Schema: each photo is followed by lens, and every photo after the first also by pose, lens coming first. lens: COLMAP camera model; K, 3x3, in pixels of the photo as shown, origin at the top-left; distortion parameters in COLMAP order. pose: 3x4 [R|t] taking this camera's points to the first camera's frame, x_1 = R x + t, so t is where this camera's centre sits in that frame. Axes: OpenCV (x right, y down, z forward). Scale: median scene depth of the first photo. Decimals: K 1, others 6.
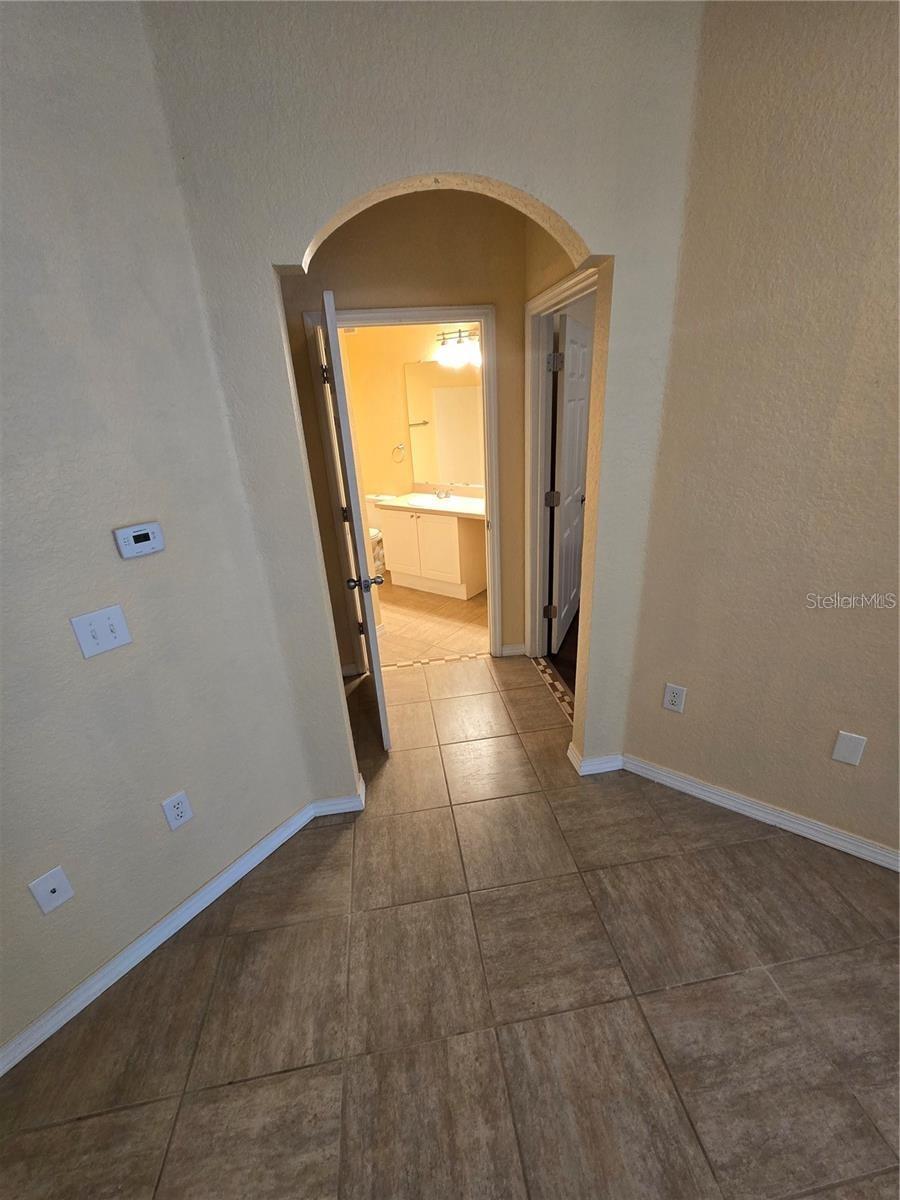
lens RADIAL K [[493.7, 0, 454.7], [0, 493.7, 606.8], [0, 0, 1]] dist [-0.008905, 0.004659]
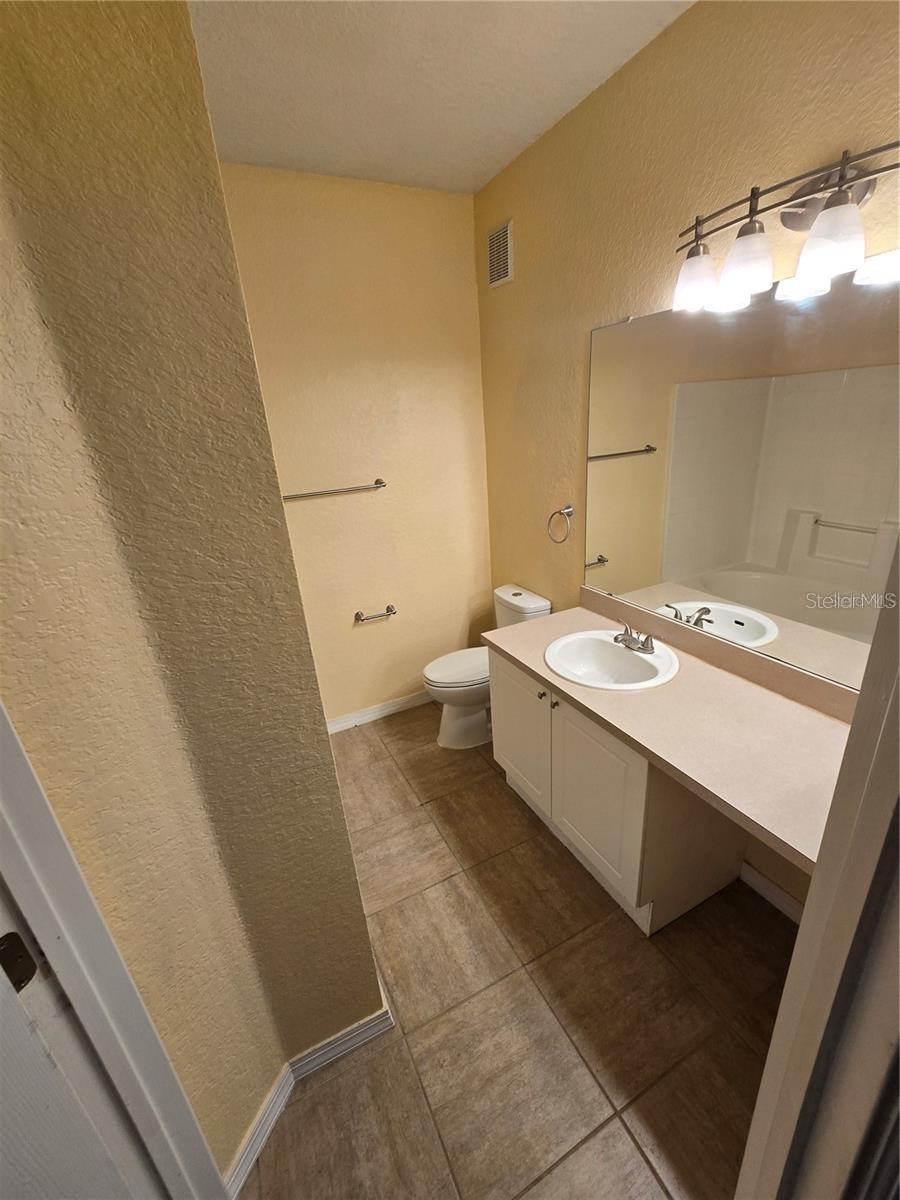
lens RADIAL K [[493.7, 0, 454.7], [0, 493.7, 606.8], [0, 0, 1]] dist [-0.008905, 0.004659]
pose [[0.890610, 0.157497, -0.426624, 0.033655], [-0.159833, 0.986670, 0.030586, -0.641030], [0.425754, 0.040948, 0.903912, 1.463657]]
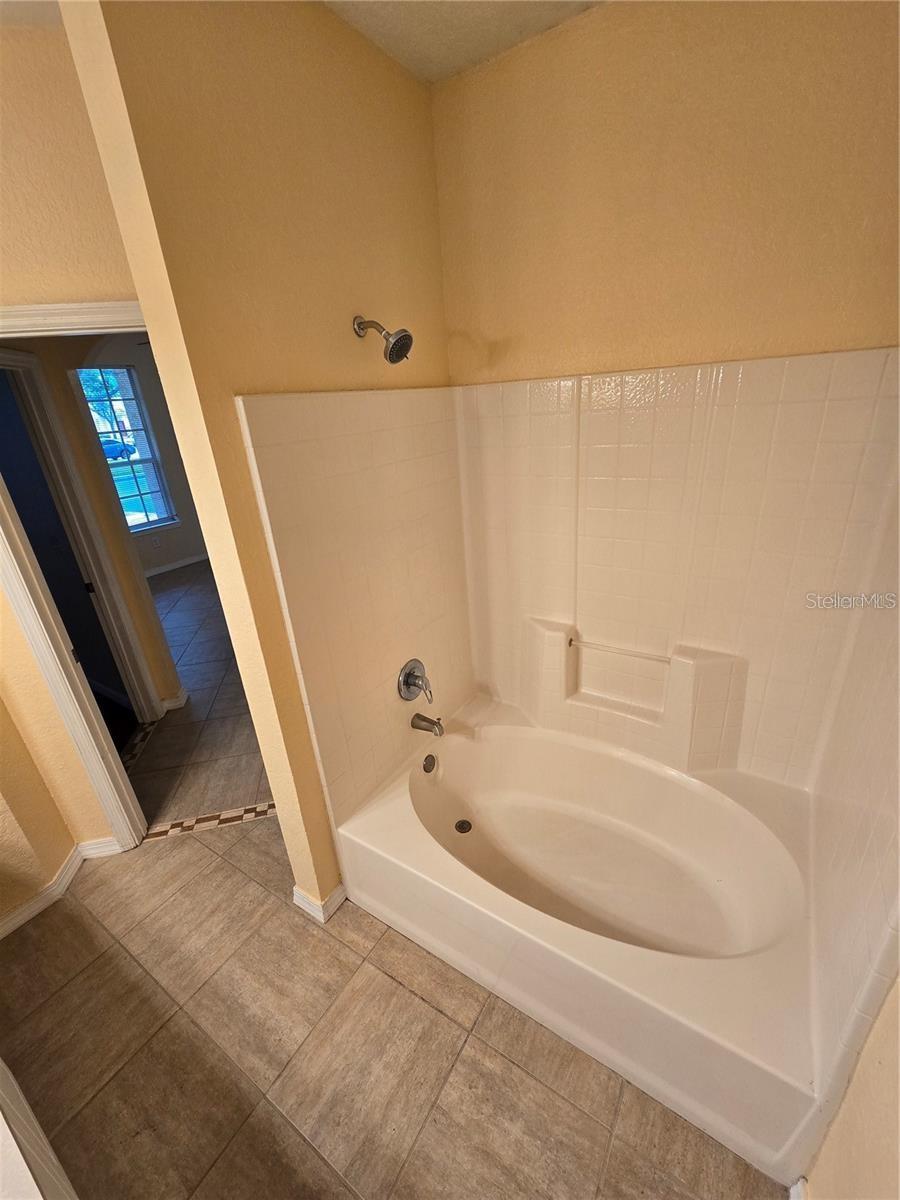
lens RADIAL K [[493.7, 0, 454.7], [0, 493.7, 606.8], [0, 0, 1]] dist [-0.008905, 0.004659]
pose [[-0.990734, 0.135579, -0.008033, -0.742617], [0.088835, 0.691621, 0.716777, -1.094762], [0.102736, 0.709422, -0.697256, 2.551931]]
